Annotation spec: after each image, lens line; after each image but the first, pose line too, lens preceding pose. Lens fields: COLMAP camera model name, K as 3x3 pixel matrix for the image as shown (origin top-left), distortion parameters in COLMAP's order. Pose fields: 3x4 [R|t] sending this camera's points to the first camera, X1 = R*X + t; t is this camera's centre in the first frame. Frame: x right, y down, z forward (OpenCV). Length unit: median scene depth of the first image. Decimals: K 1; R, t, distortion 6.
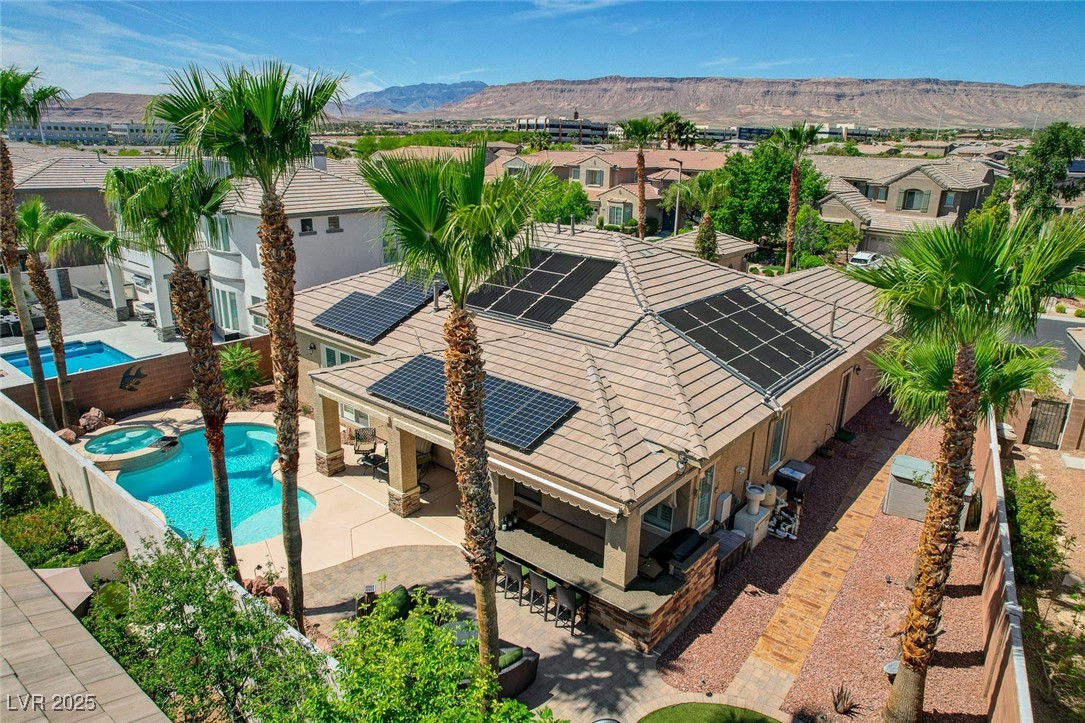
lens RADIAL K [[695.6, 0, 553.3], [0, 695.6, 360.9], [0, 0, 1]] dist [-0.052953, 0.052287]
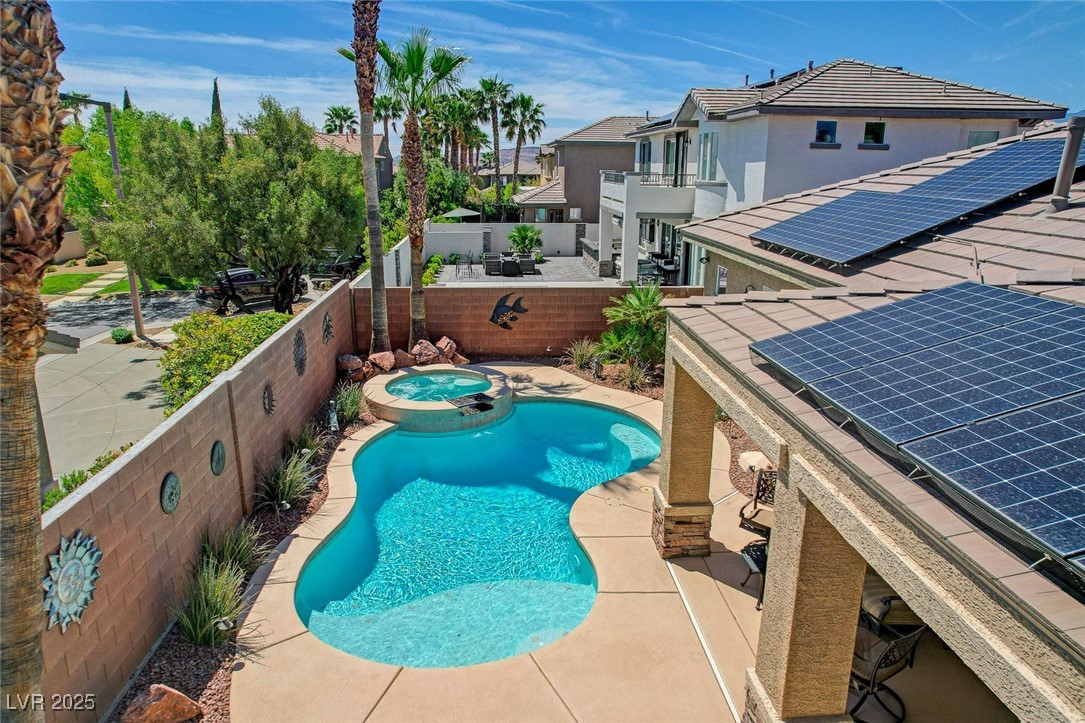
lens RADIAL K [[695.6, 0, 556.1], [0, 695.6, 352.2], [0, 0, 1]] dist [-0.052953, 0.052287]
pose [[0.697320, 0.166748, -0.697094, -0.087789], [-0.214367, 0.976565, 0.019162, 0.045387], [0.683953, 0.136072, 0.716723, 0.568734]]
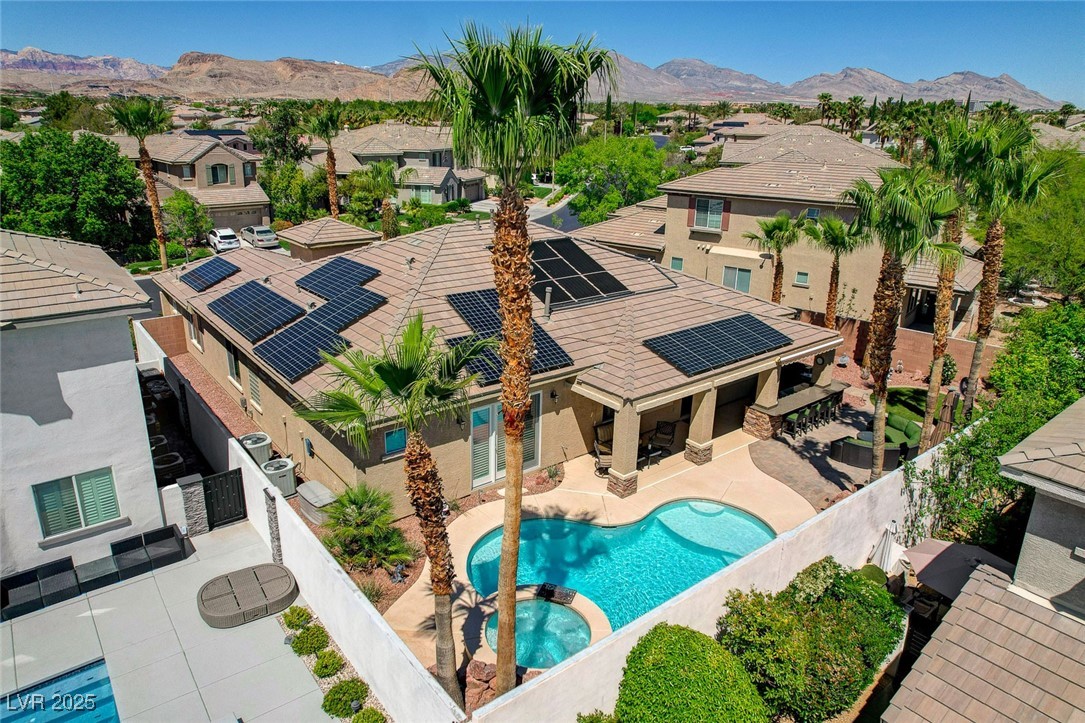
lens RADIAL K [[695.6, 0, 518.7], [0, 695.6, 360.7], [0, 0, 1]] dist [-0.052953, 0.052287]
pose [[0.241641, -0.340042, 0.908835, -1.081844], [0.294843, 0.918038, 0.265092, -0.286402], [-0.924487, 0.203907, 0.322095, 0.712297]]
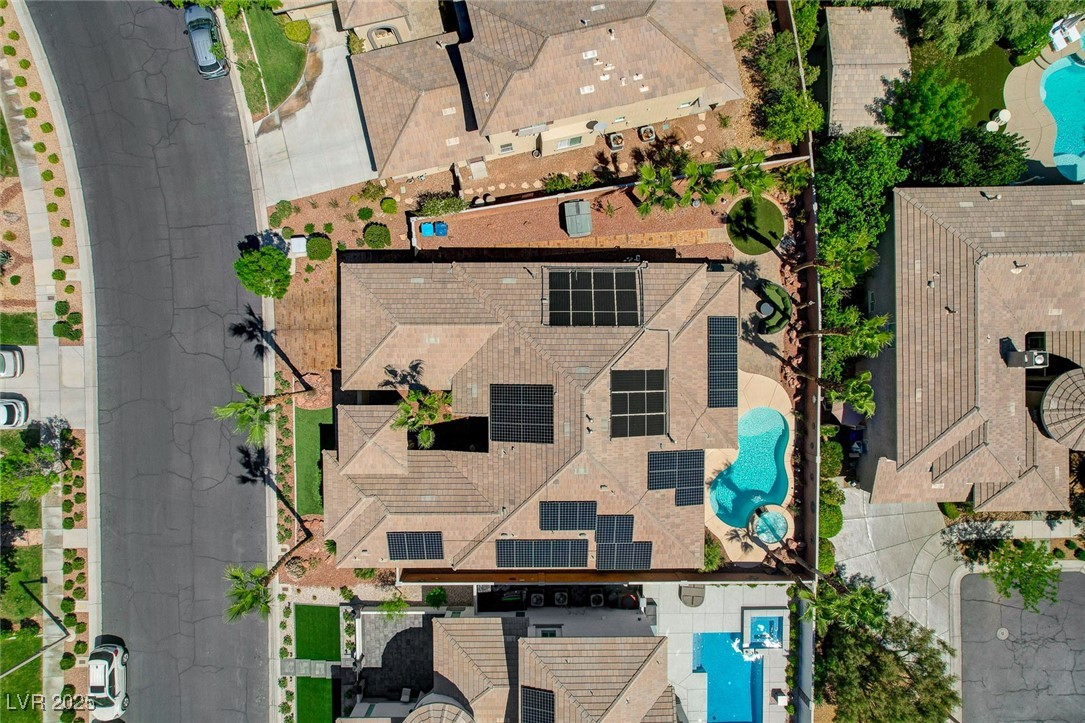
lens RADIAL K [[695.6, 0, 543.6], [0, 695.6, 368.2], [0, 0, 1]] dist [-0.052953, 0.052287]
pose [[-0.626861, -0.777386, -0.052120, 0.295941], [0.210508, -0.233394, 0.949323, -1.839654], [-0.750155, 0.584122, 0.309952, 0.552350]]
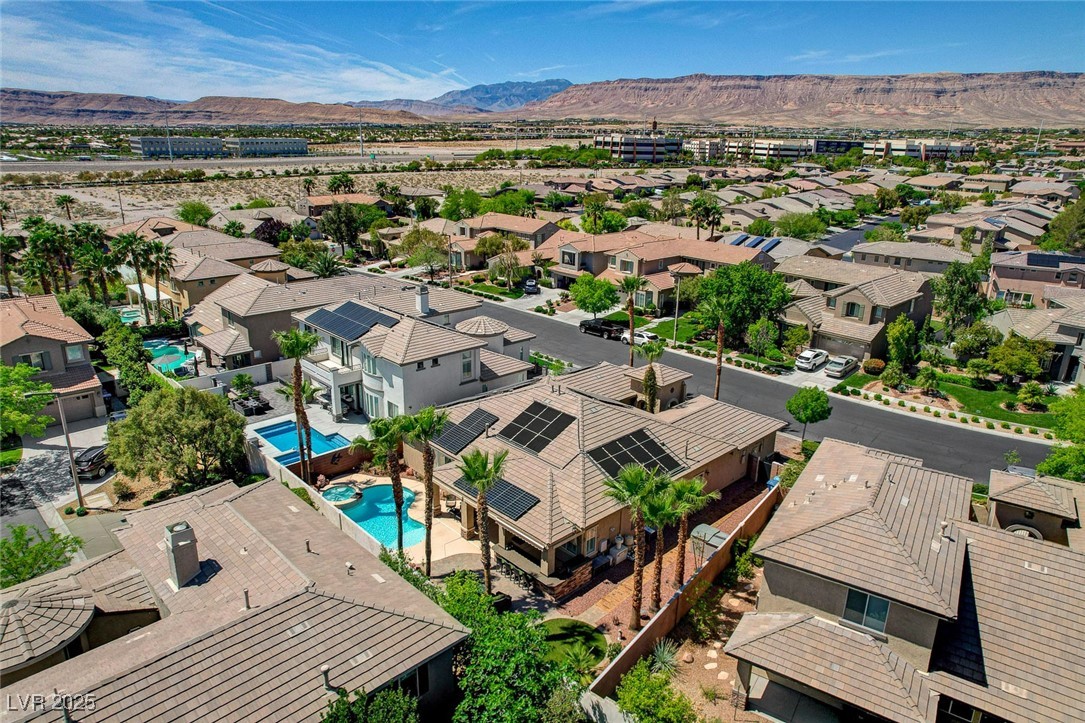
lens RADIAL K [[695.6, 0, 548.4], [0, 695.6, 355.2], [0, 0, 1]] dist [-0.052953, 0.052287]
pose [[0.992803, 0.031919, -0.115425, 0.233475], [-0.032607, 0.999460, -0.004081, -0.304252], [0.115233, 0.007816, 0.993308, -0.985047]]
